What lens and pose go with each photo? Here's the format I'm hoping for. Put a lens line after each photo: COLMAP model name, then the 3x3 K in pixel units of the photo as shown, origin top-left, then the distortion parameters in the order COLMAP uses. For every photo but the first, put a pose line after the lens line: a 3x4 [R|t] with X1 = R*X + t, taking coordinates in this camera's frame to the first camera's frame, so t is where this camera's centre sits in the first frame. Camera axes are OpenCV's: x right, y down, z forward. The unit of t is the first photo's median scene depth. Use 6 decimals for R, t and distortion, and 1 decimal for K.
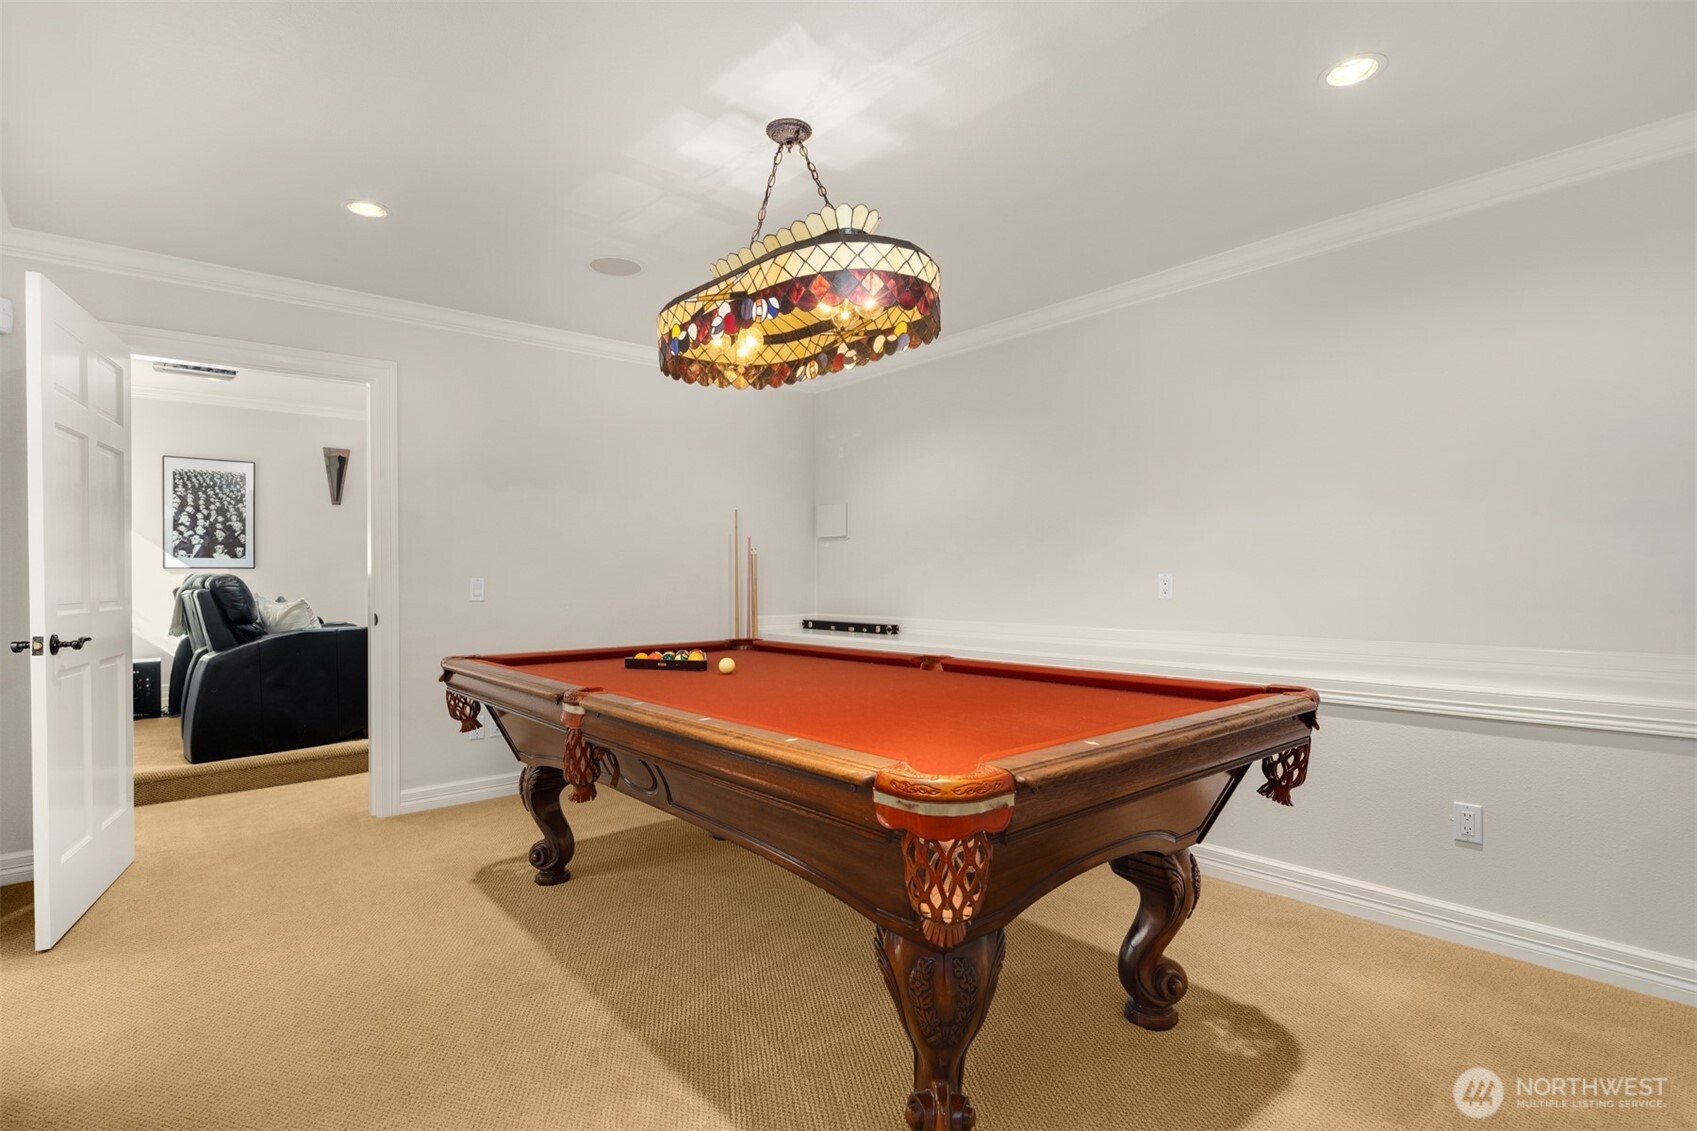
lens RADIAL K [[826.1, 0, 852.8], [0, 826.1, 570.6], [0, 0, 1]] dist [0.009430, -0.003922]
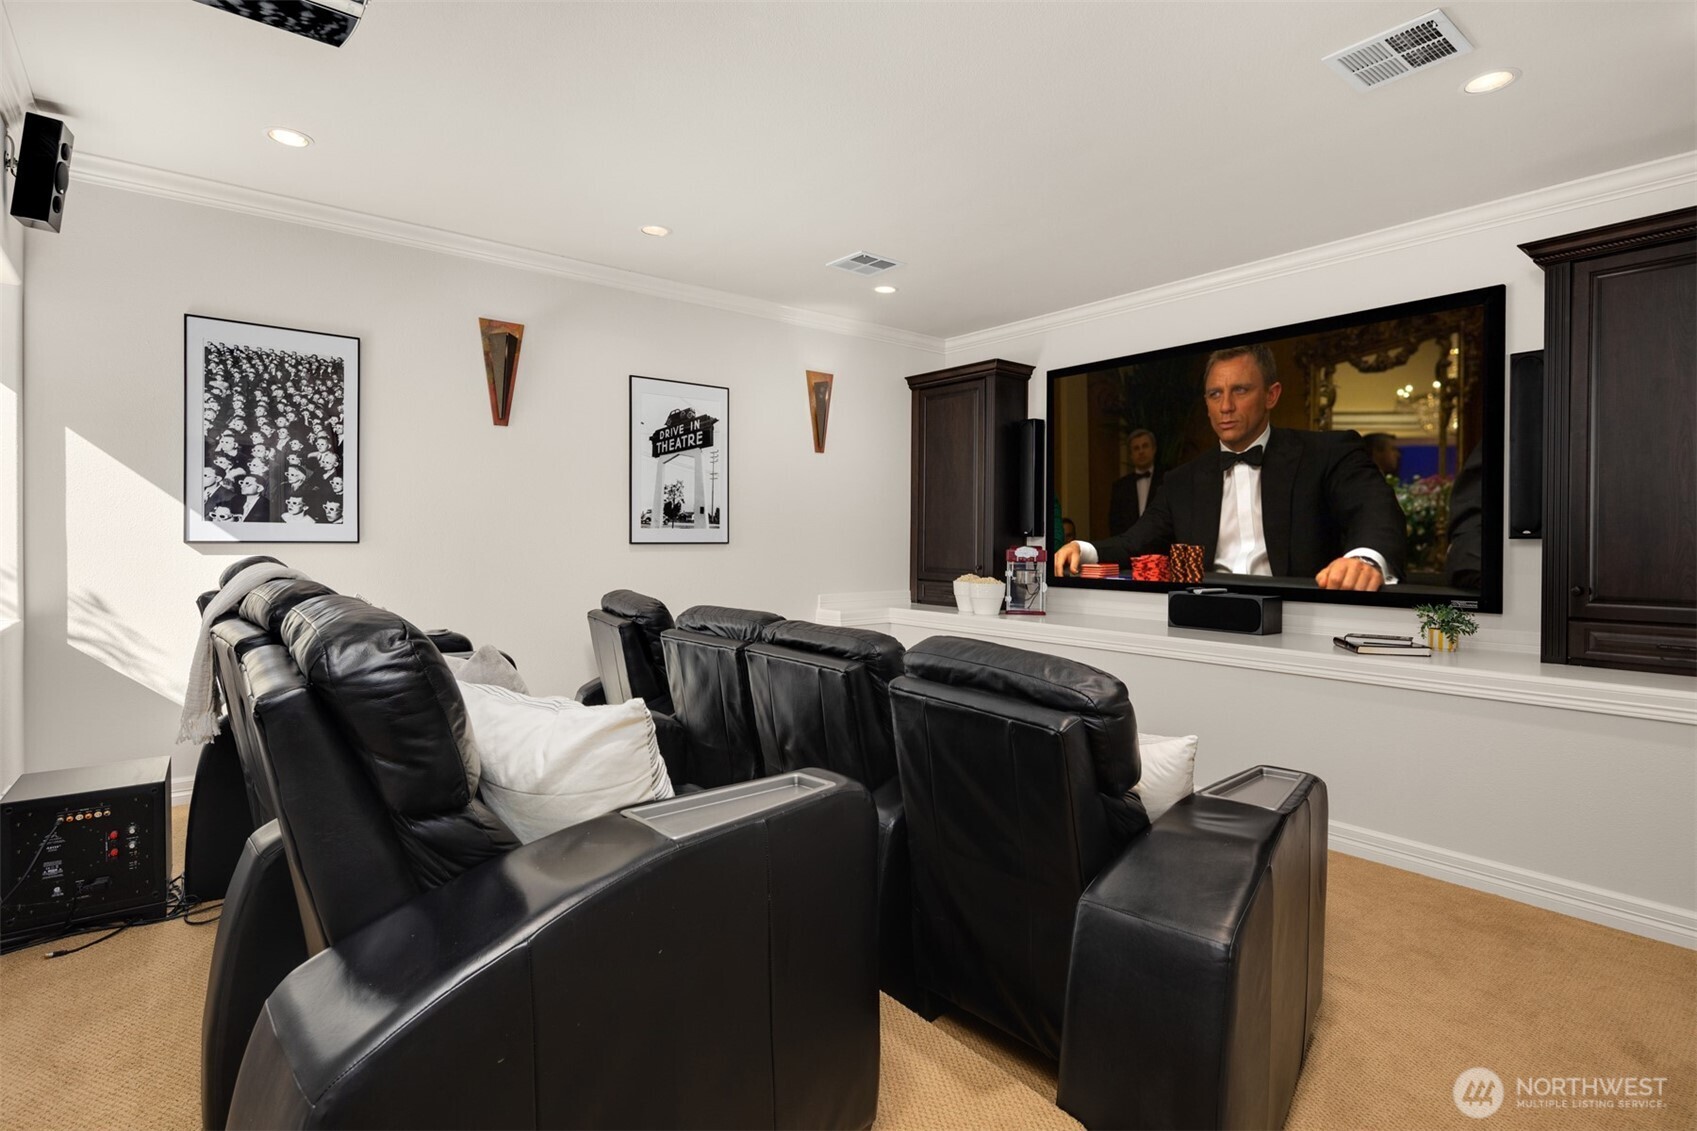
lens RADIAL K [[826.1, 0, 844.4], [0, 826.1, 553.9], [0, 0, 1]] dist [0.009430, -0.003922]
pose [[0.999119, 0.010401, -0.040663, -0.409289], [-0.010000, 0.999900, 0.010031, -0.004711], [0.040763, -0.009616, 0.999123, 0.510722]]
